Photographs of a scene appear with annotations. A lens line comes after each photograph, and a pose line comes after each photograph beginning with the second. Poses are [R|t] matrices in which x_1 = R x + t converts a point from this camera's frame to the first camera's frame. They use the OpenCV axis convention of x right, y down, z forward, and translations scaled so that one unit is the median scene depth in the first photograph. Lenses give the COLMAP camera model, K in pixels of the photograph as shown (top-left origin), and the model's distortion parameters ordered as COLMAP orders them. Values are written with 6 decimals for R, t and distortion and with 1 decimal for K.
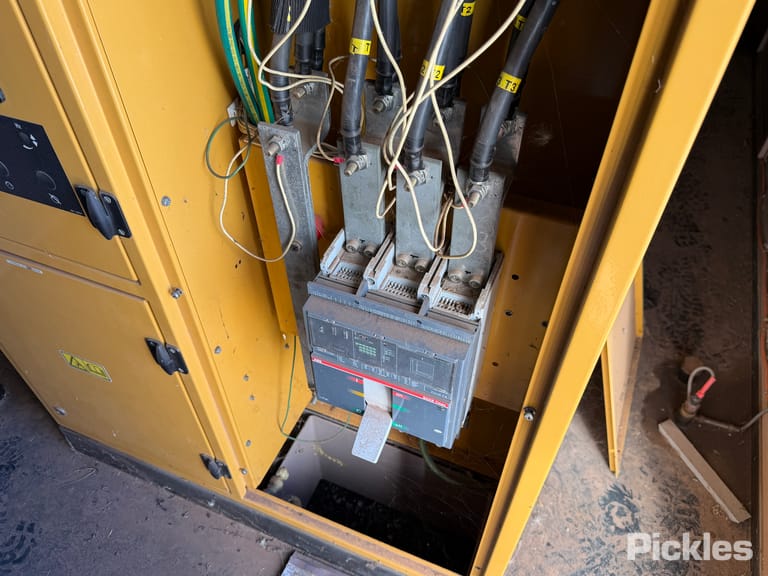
lens RADIAL K [[595.7, 0, 389.7], [0, 595.7, 289.6], [0, 0, 1]] dist [0.069734, -0.096927]
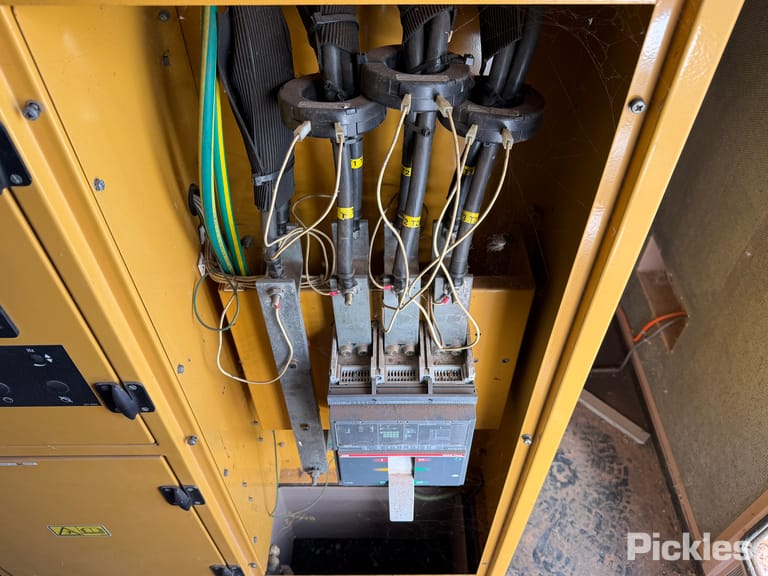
lens RADIAL K [[595.7, 0, 381.4], [0, 595.7, 289.2], [0, 0, 1]] dist [0.069734, -0.096927]
pose [[0.925027, -0.284945, 0.251260, -0.243798], [0.284852, 0.957836, 0.037550, -0.201779], [-0.251365, 0.036837, 0.967191, -0.132661]]
